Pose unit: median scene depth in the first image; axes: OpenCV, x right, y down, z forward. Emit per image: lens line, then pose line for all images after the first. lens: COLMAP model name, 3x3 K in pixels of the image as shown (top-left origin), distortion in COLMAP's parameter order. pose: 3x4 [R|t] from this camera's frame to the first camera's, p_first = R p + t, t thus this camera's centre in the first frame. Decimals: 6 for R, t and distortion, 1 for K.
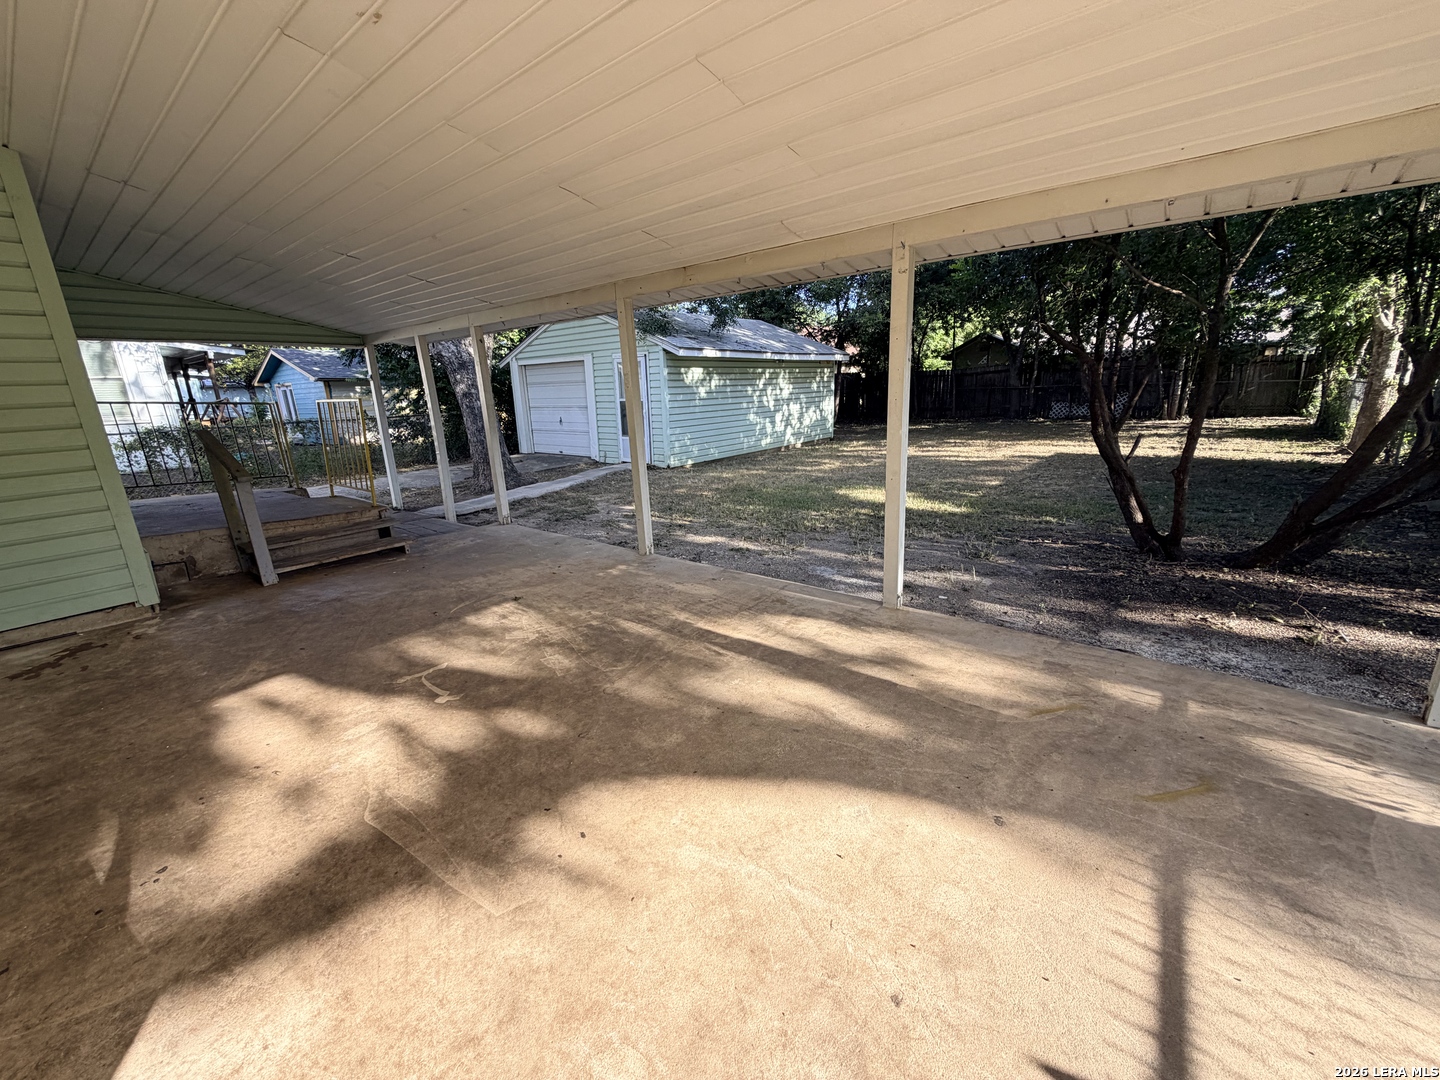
lens RADIAL K [[575.5, 0, 720.0], [0, 575.5, 540.0], [0, 0, 1]] dist [0.001652, -0.000098]
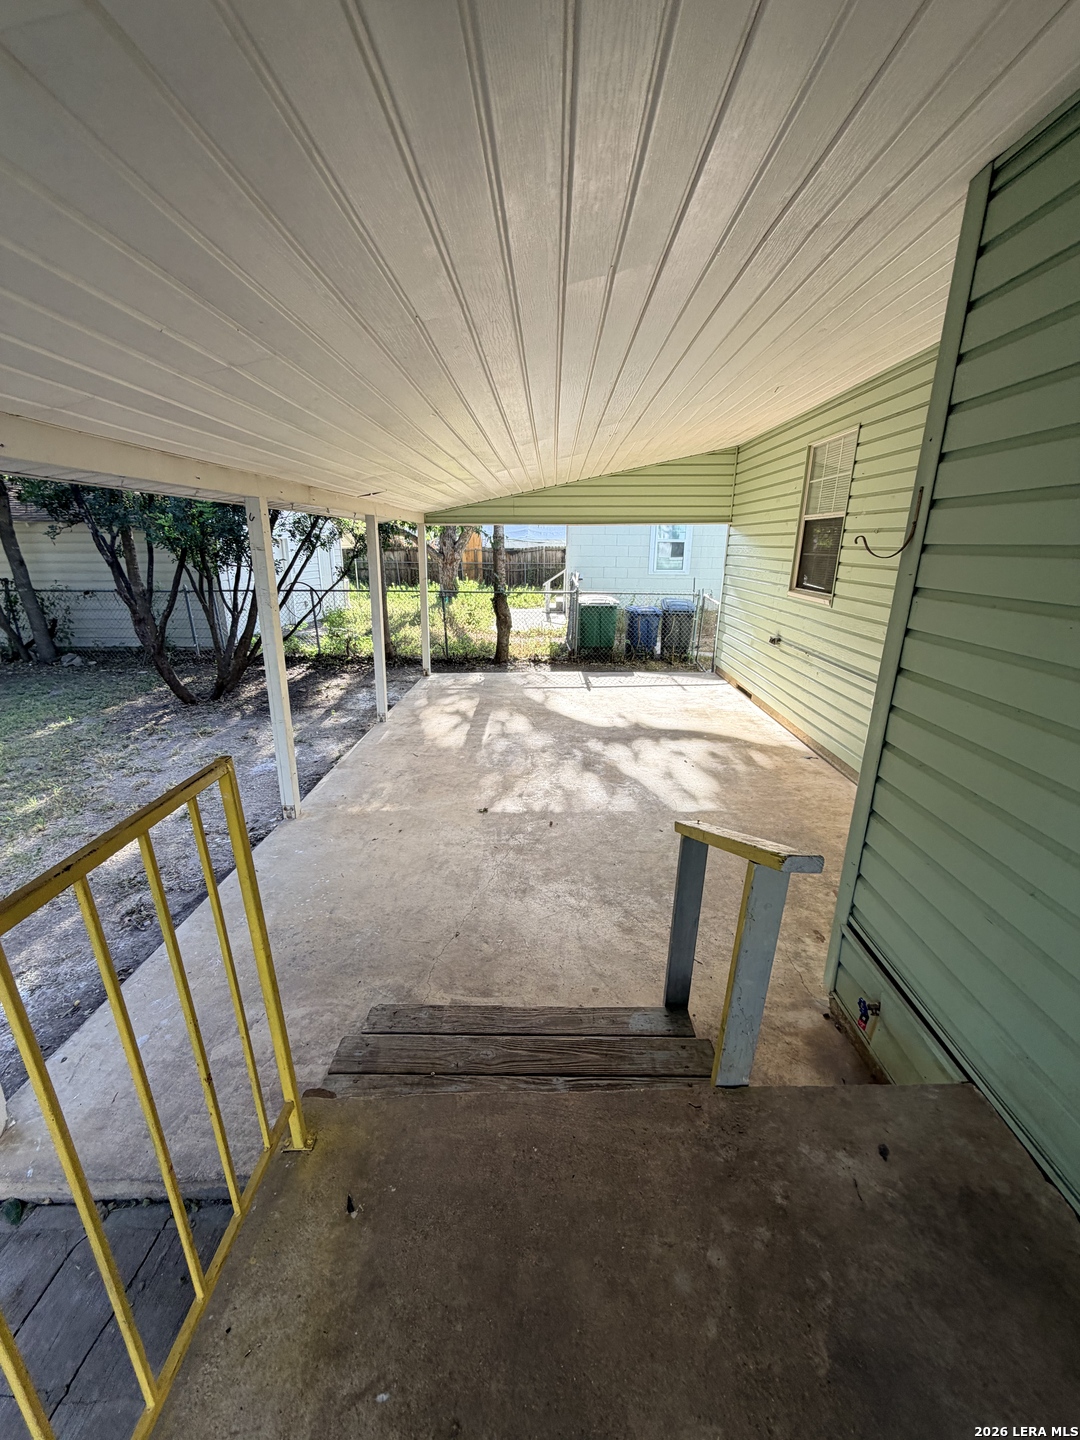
lens RADIAL K [[575.5, 0, 546.1], [0, 575.5, 716.7], [0, 0, 1]] dist [0.001652, -0.000098]
pose [[-0.615822, -0.192203, 0.764082, -2.078028], [0.219878, 0.889333, 0.400924, -0.759896], [-0.756582, 0.414902, -0.505410, 2.439632]]
